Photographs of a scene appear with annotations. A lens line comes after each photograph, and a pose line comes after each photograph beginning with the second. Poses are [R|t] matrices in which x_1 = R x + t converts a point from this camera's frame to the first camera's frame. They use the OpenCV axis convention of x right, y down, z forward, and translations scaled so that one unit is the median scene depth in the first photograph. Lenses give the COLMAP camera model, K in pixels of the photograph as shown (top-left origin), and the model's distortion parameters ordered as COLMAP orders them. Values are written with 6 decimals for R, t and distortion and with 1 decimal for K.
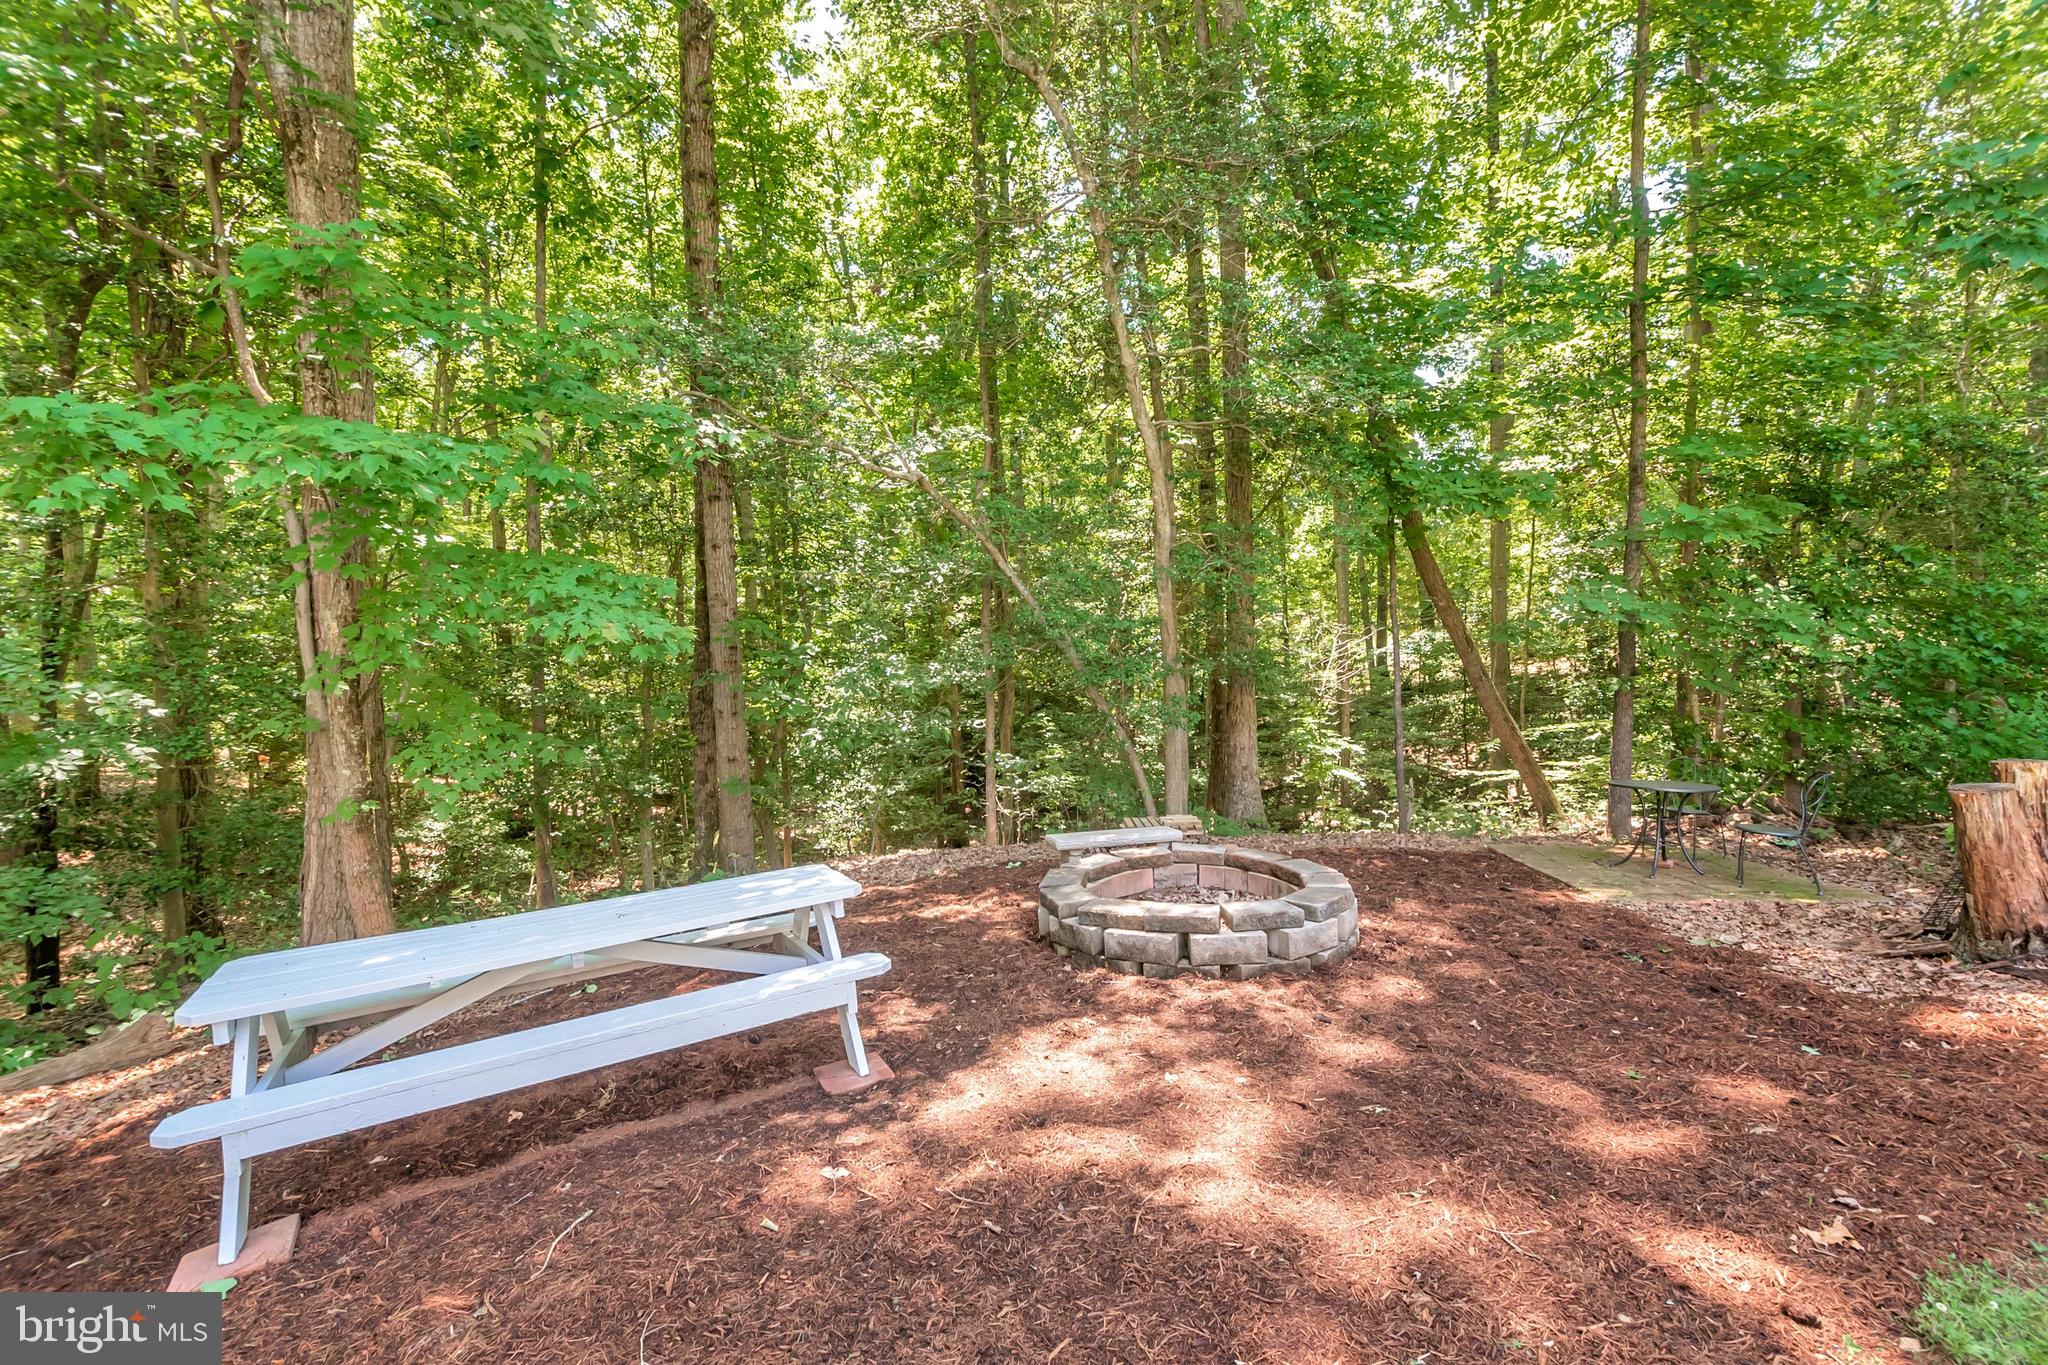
lens RADIAL K [[909.3, 0, 1025.6], [0, 909.3, 669.2], [0, 0, 1]] dist [0.016590, -0.000091]
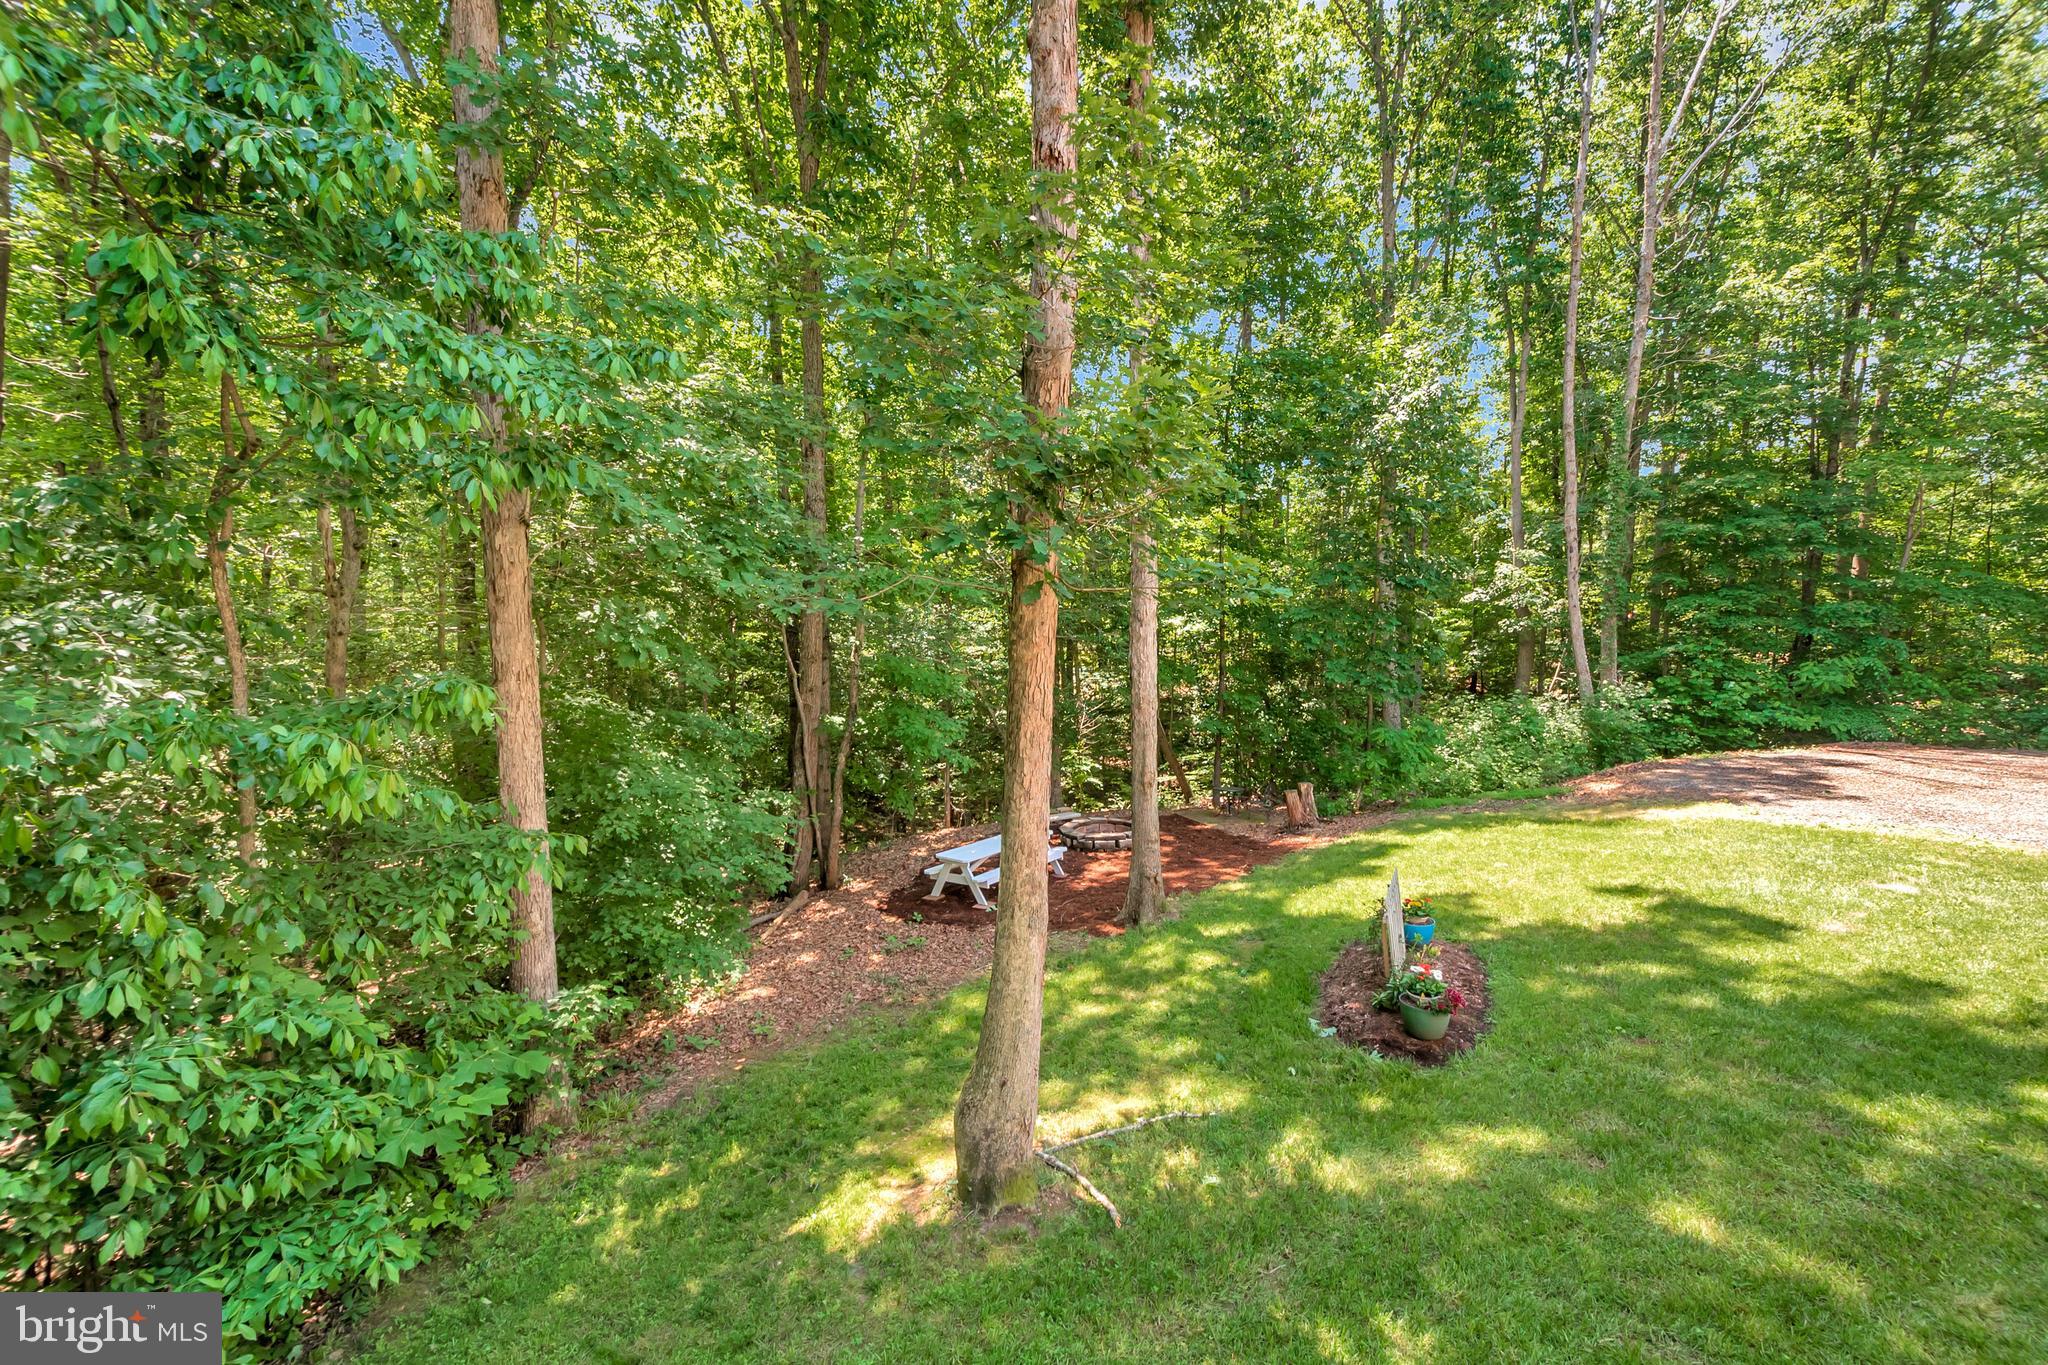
lens RADIAL K [[918.7, 0, 1024.0], [0, 918.7, 682.5], [0, 0, 1]] dist [0.000399, -0.000092]
pose [[0.930535, -0.005757, 0.366158, -0.943598], [-0.004393, 0.999629, 0.026880, -0.271900], [-0.366177, -0.026621, 0.930165, -1.411225]]
